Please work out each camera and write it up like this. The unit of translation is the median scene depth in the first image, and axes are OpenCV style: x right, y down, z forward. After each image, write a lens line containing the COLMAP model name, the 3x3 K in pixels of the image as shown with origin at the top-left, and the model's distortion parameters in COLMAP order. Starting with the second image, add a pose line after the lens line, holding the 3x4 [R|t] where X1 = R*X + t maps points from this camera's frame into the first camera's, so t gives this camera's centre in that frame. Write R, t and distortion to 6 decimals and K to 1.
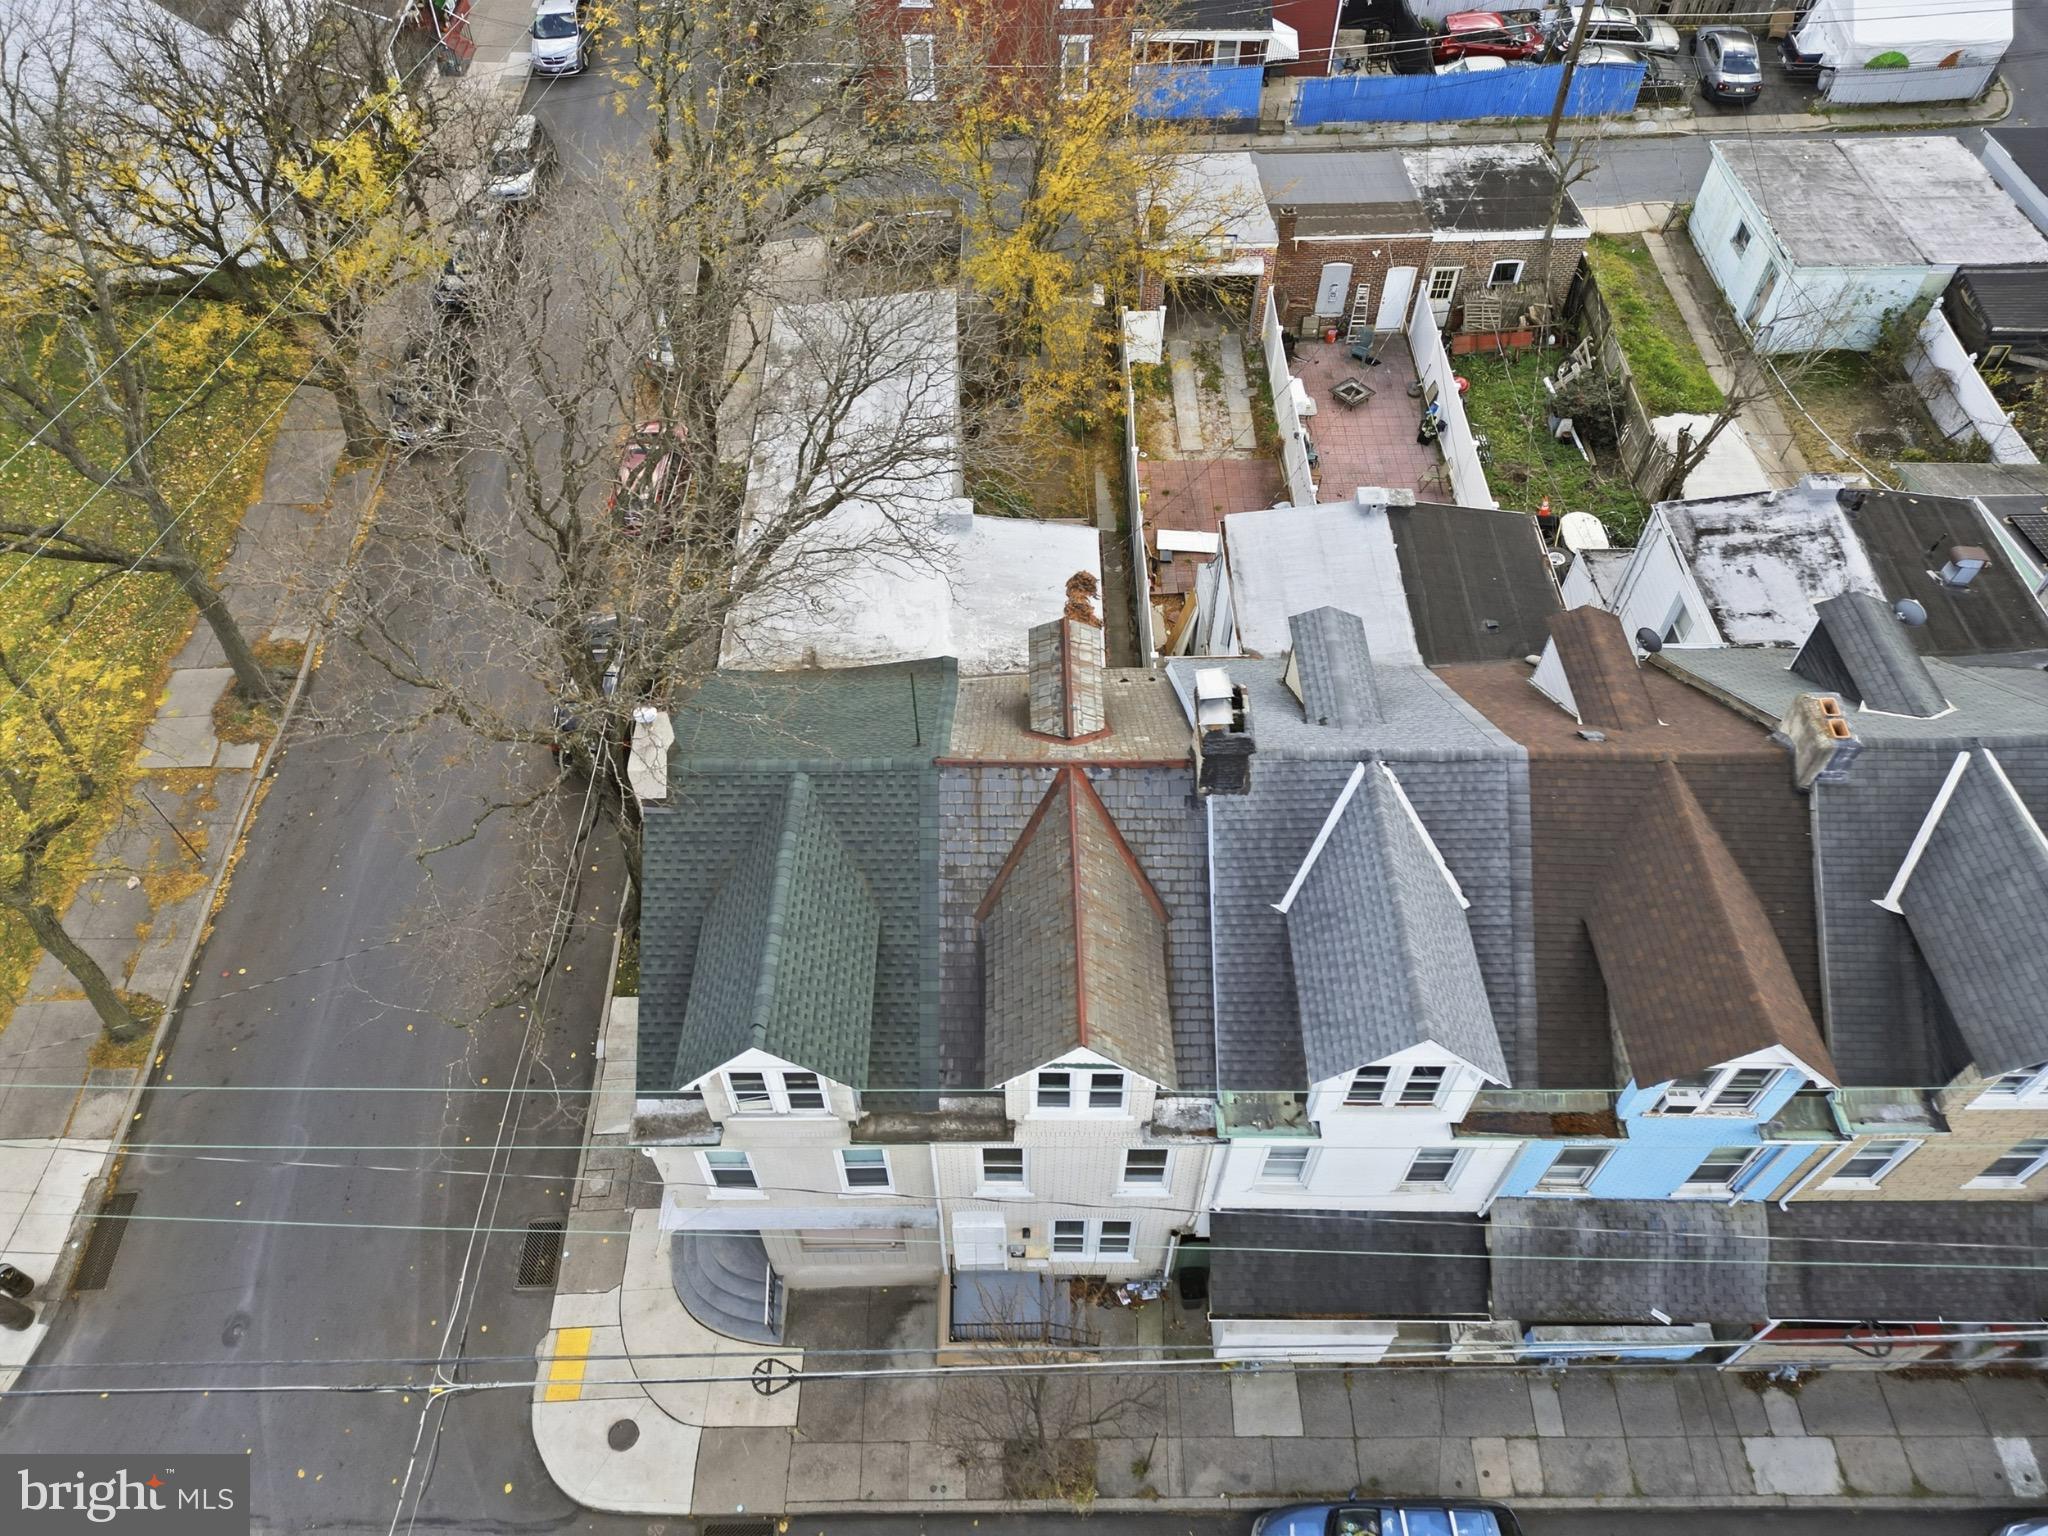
lens RADIAL K [[1427.2, 0, 1024.0], [0, 1427.2, 768.0], [0, 0, 1]] dist [0.078405, -0.074414]
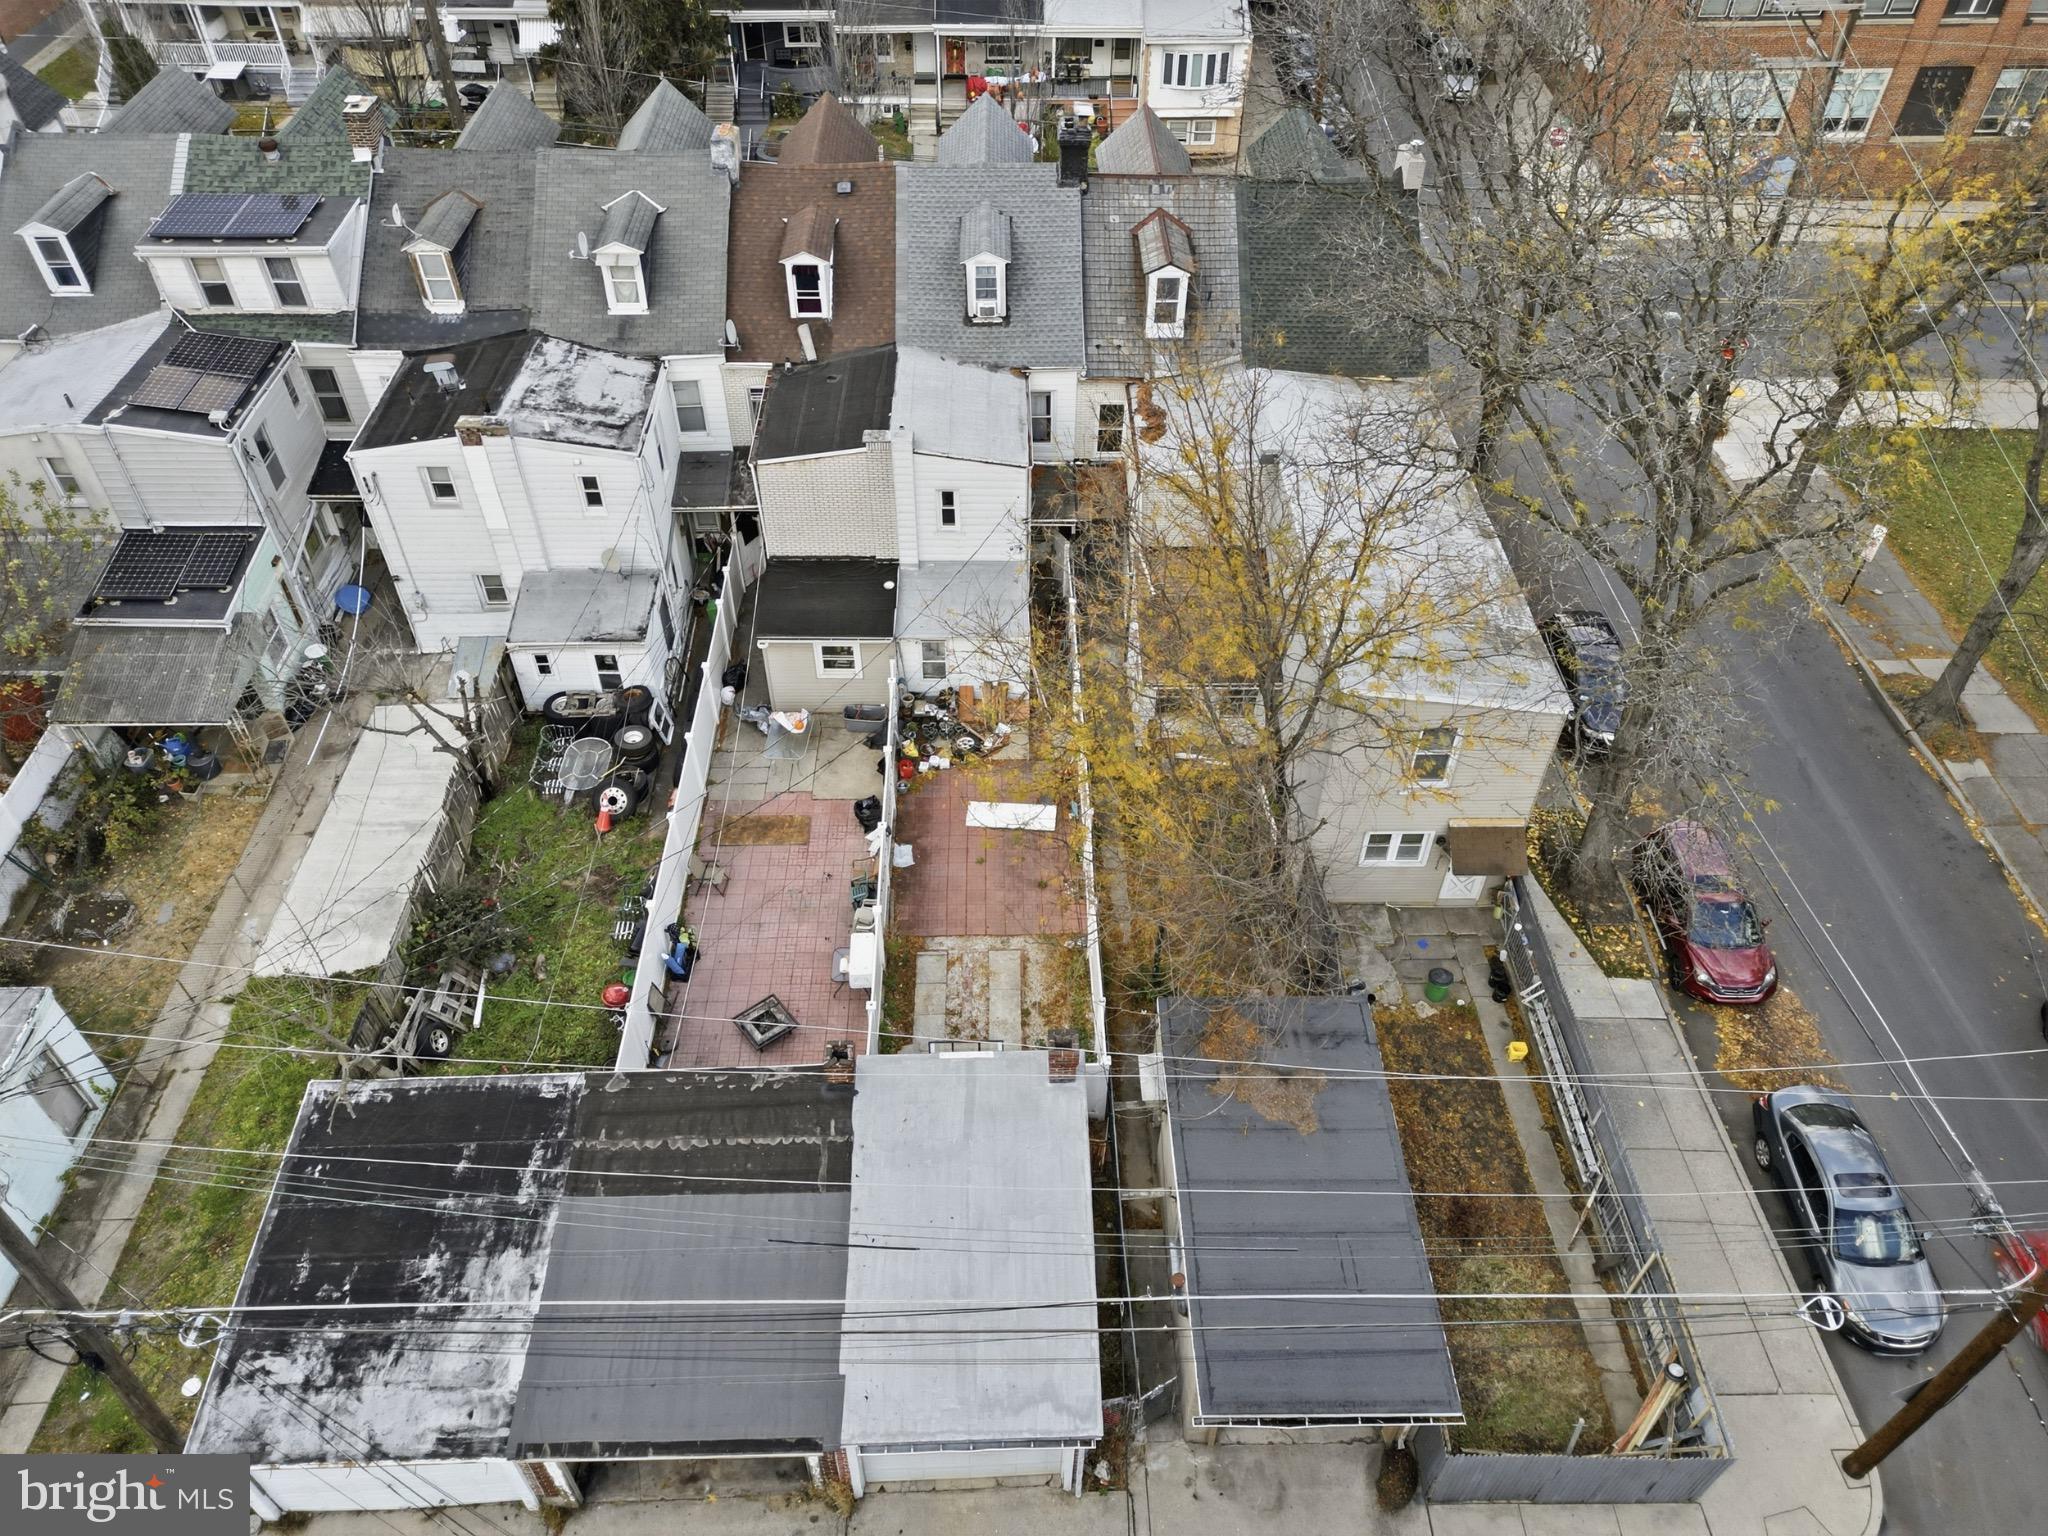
lens RADIAL K [[1427.2, 0, 1024.0], [0, 1427.2, 768.0], [0, 0, 1]] dist [0.078405, -0.074414]
pose [[-0.999976, 0.002312, -0.006503, 0.181122], [-0.006690, -0.092701, 0.995672, -1.549281], [0.001699, 0.995691, 0.092714, 1.358587]]
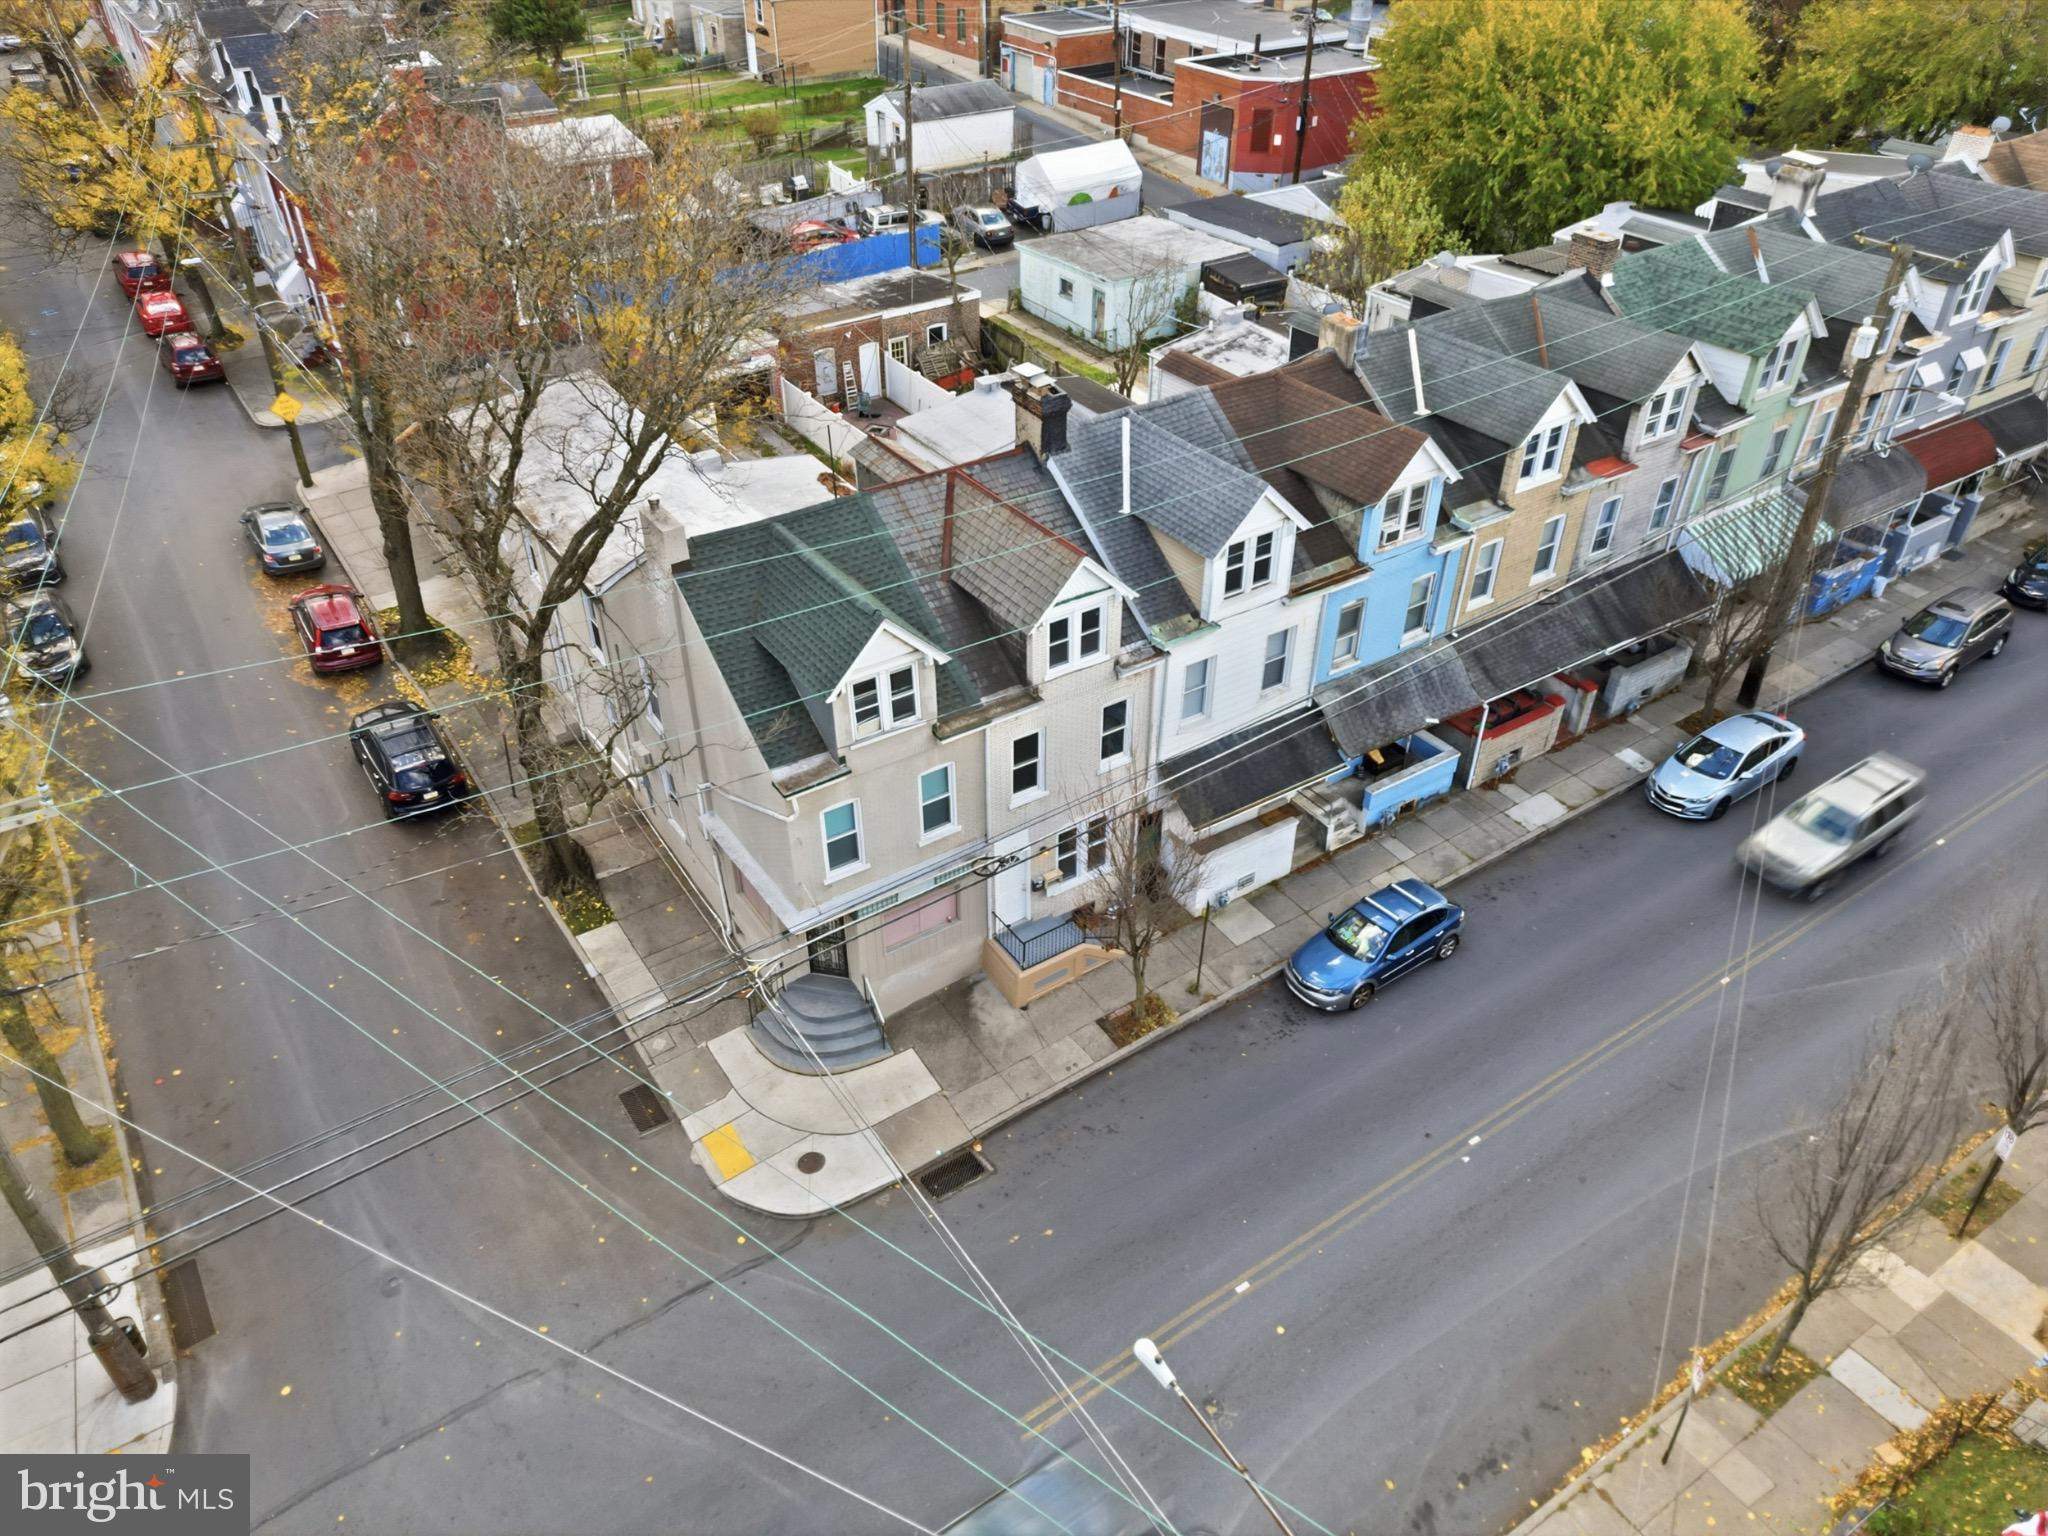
lens RADIAL K [[1427.2, 0, 1024.0], [0, 1427.2, 768.0], [0, 0, 1]] dist [0.078405, -0.074414]
pose [[0.836625, -0.323244, 0.442235, -0.542260], [0.427575, 0.890001, -0.158360, 0.444390], [-0.342401, 0.321576, 0.882808, -0.132369]]
